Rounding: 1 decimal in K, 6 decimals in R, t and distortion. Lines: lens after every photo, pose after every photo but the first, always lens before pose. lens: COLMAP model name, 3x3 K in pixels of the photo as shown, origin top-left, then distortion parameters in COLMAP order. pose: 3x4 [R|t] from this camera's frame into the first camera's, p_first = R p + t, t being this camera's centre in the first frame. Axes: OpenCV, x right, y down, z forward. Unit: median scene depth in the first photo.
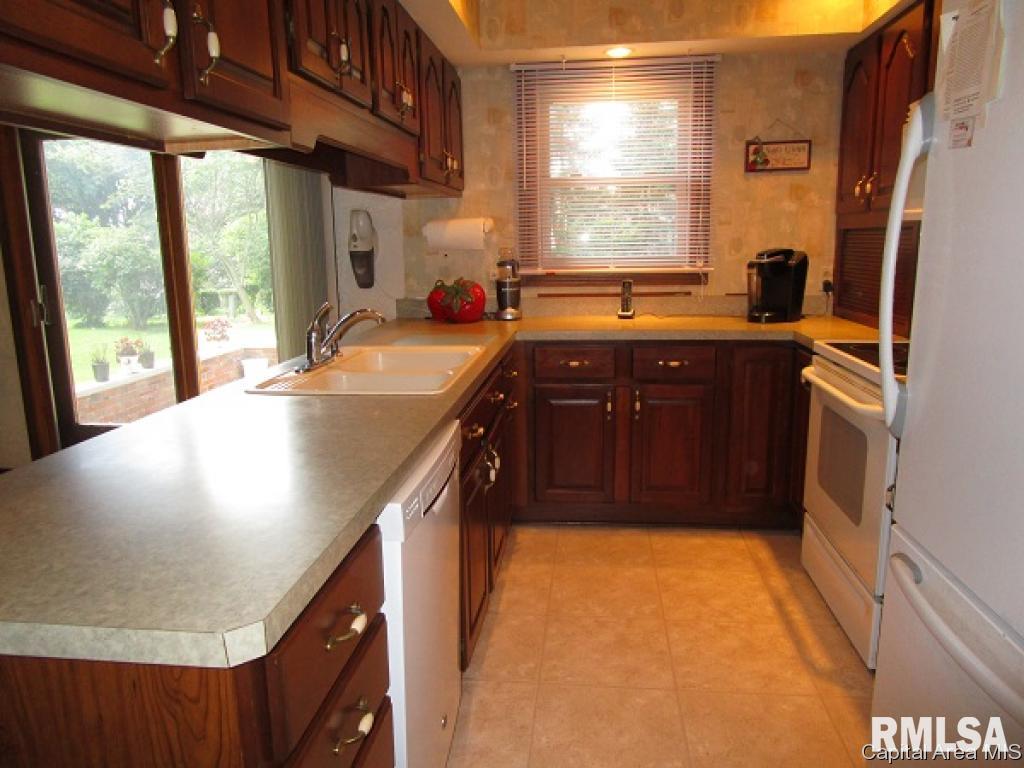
lens RADIAL K [[733.8, 0, 512.0], [0, 733.8, 382.4], [0, 0, 1]] dist [-0.018200, 0.010766]
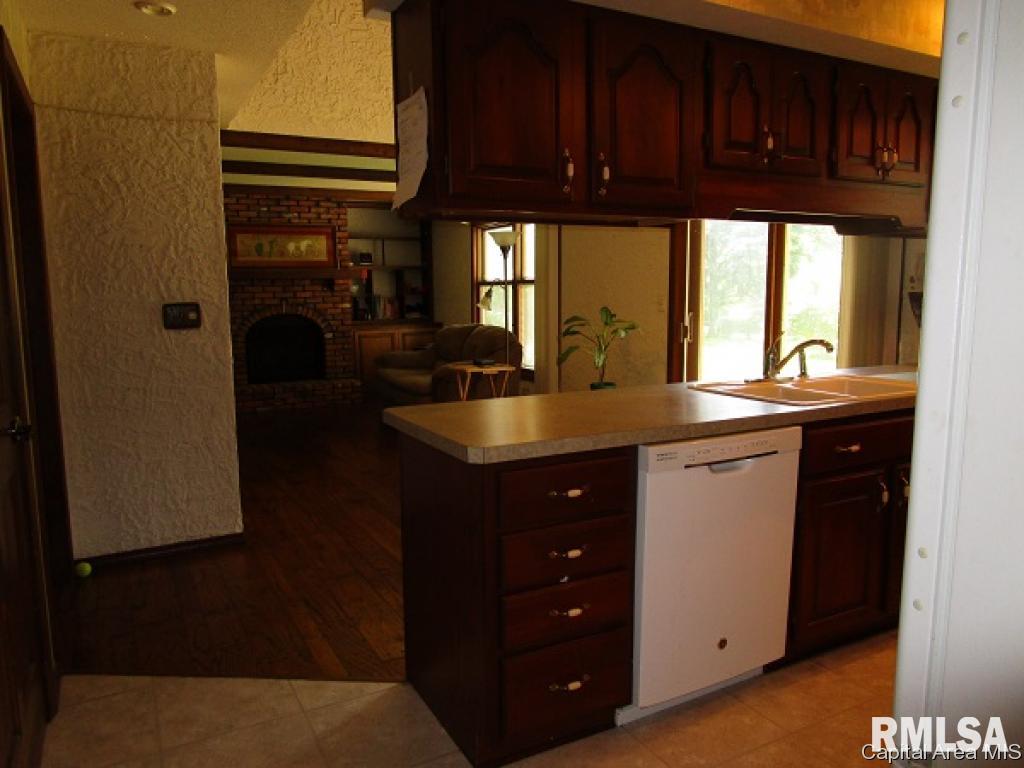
lens RADIAL K [[733.8, 0, 510.2], [0, 733.8, 385.0], [0, 0, 1]] dist [-0.018200, 0.010766]
pose [[0.575589, 0.119411, -0.808973, 0.342296], [-0.154674, 0.987321, 0.035685, 0.003929], [0.802978, 0.104587, 0.586761, -0.068285]]
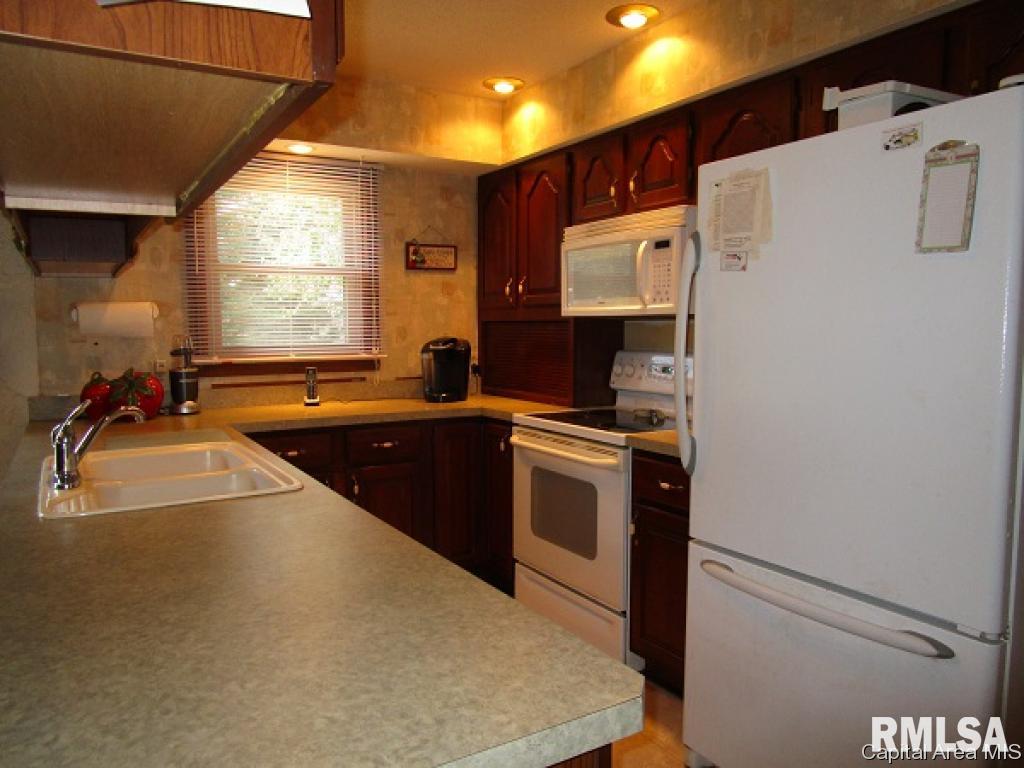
lens RADIAL K [[733.8, 0, 511.9], [0, 733.8, 383.2], [0, 0, 1]] dist [-0.018200, 0.010766]
pose [[0.789396, -0.033522, 0.612969, -0.246674], [0.105467, 0.991067, -0.081624, -0.007548], [-0.604757, 0.129081, 0.785880, 0.048584]]
